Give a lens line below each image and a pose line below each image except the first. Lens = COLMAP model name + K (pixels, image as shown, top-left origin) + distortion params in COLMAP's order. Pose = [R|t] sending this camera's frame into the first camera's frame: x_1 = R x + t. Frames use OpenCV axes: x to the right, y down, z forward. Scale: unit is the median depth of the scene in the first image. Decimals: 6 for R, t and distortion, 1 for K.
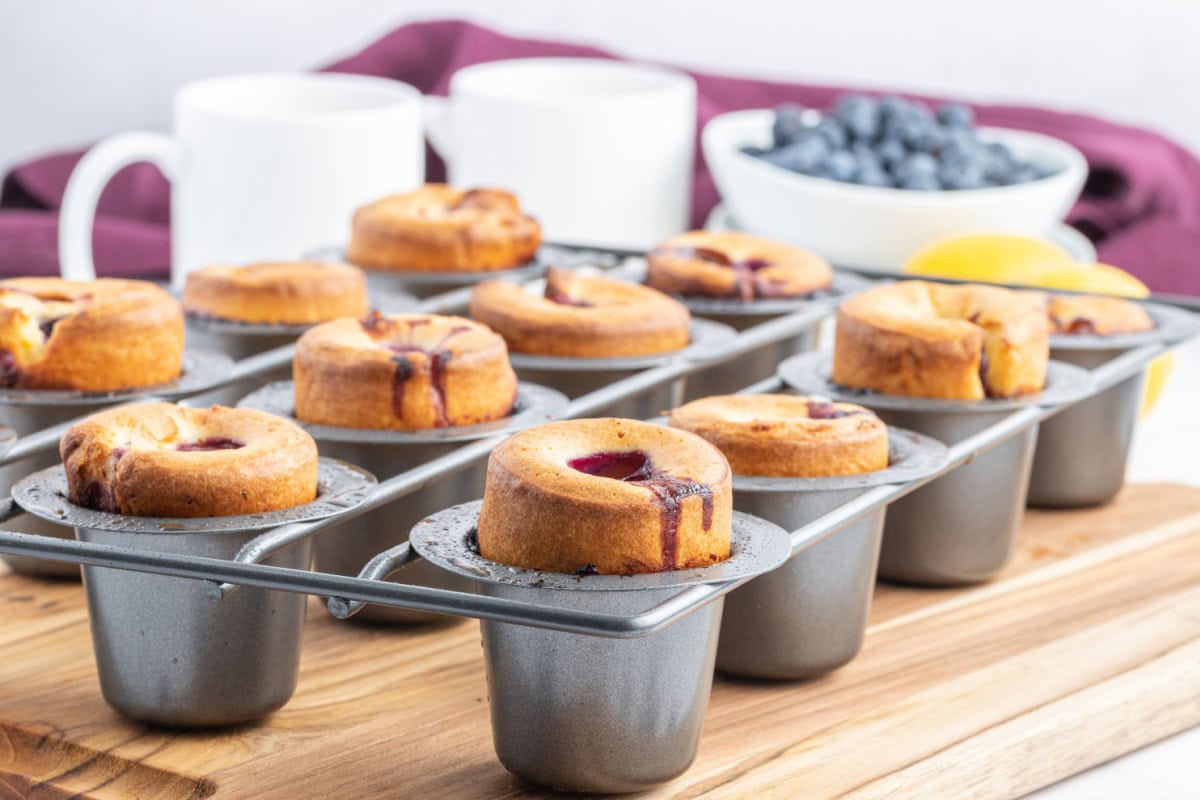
lens RADIAL K [[3646.6, 0, 600.0], [0, 3646.6, 400.0], [0, 0, 1]] dist [0.130225, -0.633125]
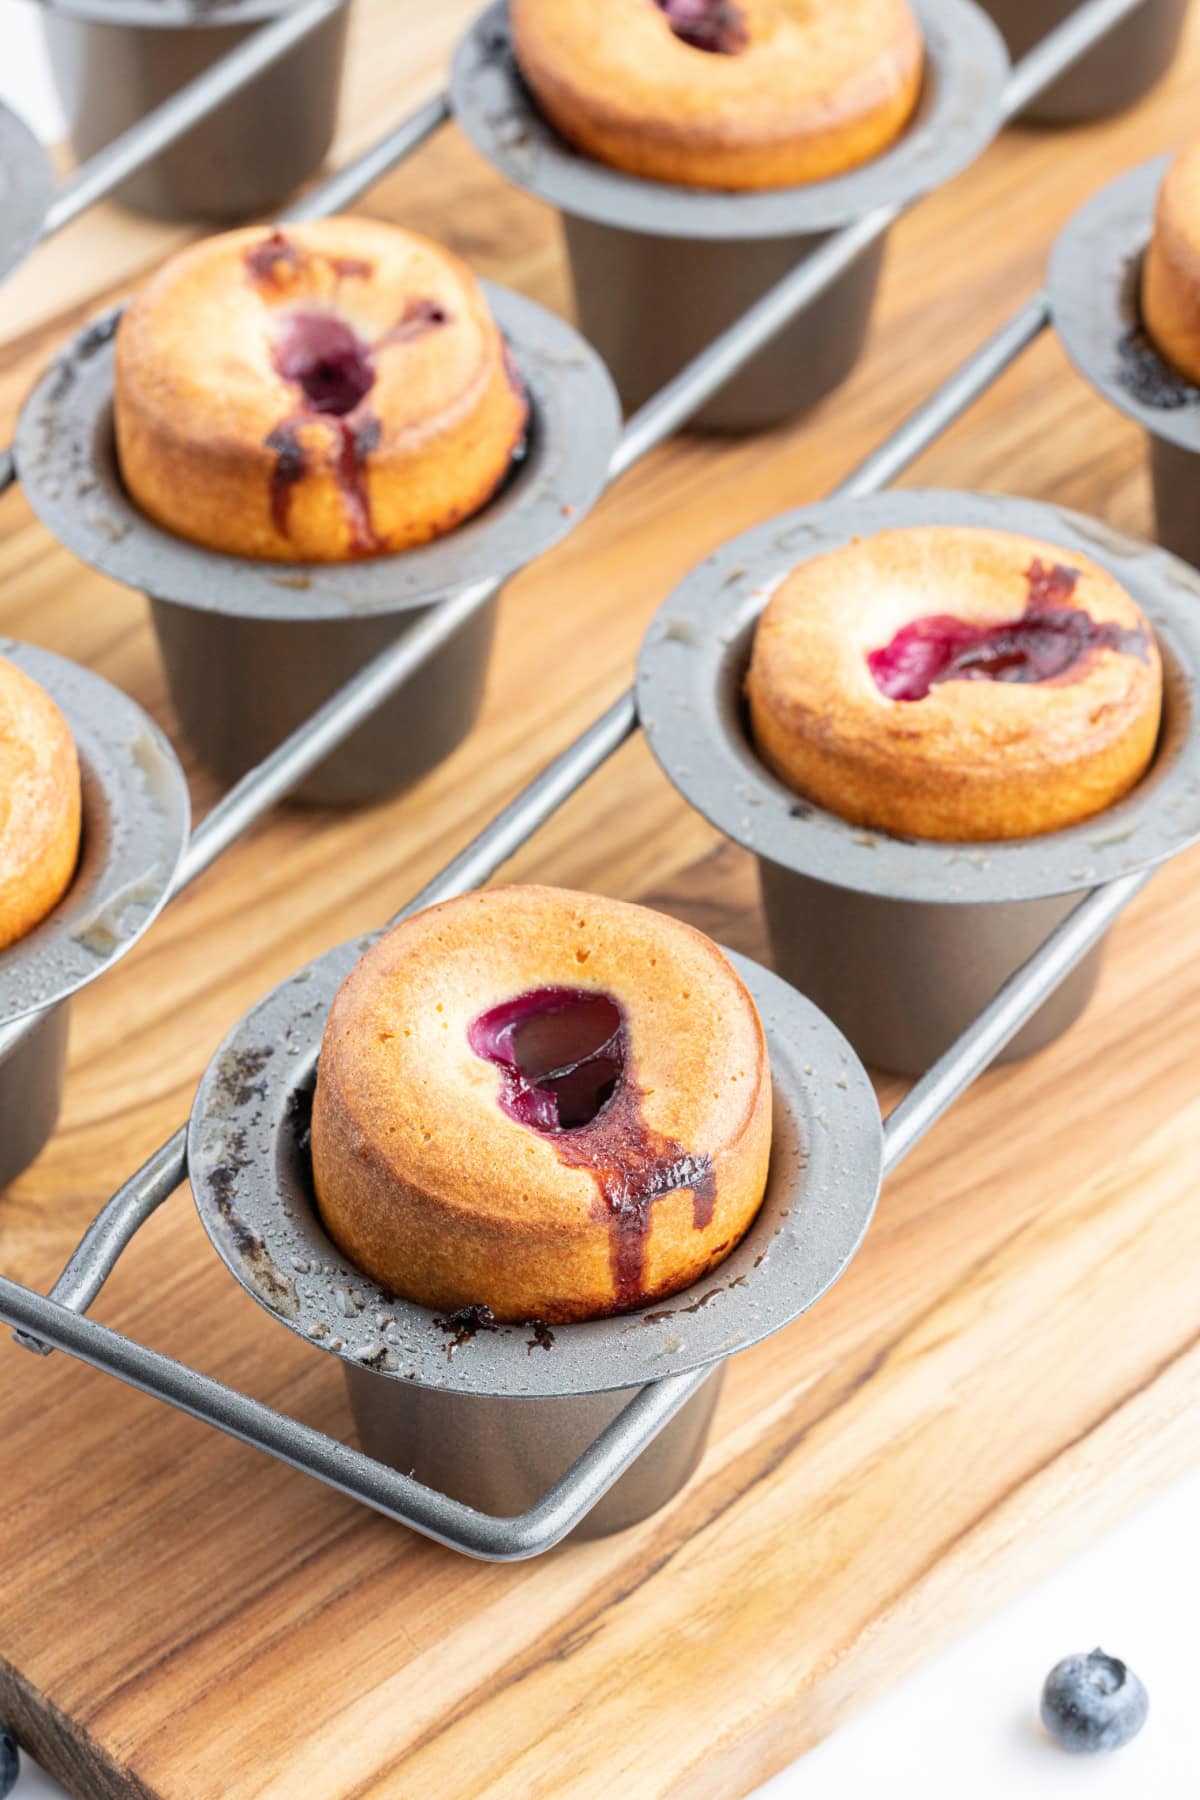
lens RADIAL K [[5515.0, 0, 600.0], [0, 5515.0, 900.0], [0, 0, 1]] dist [-0.139469, -0.344633]
pose [[0.992040, 0.077142, -0.099527, 0.082598], [-0.021866, 0.883906, 0.467152, -0.351461], [0.124010, -0.461257, 0.878557, 0.267548]]
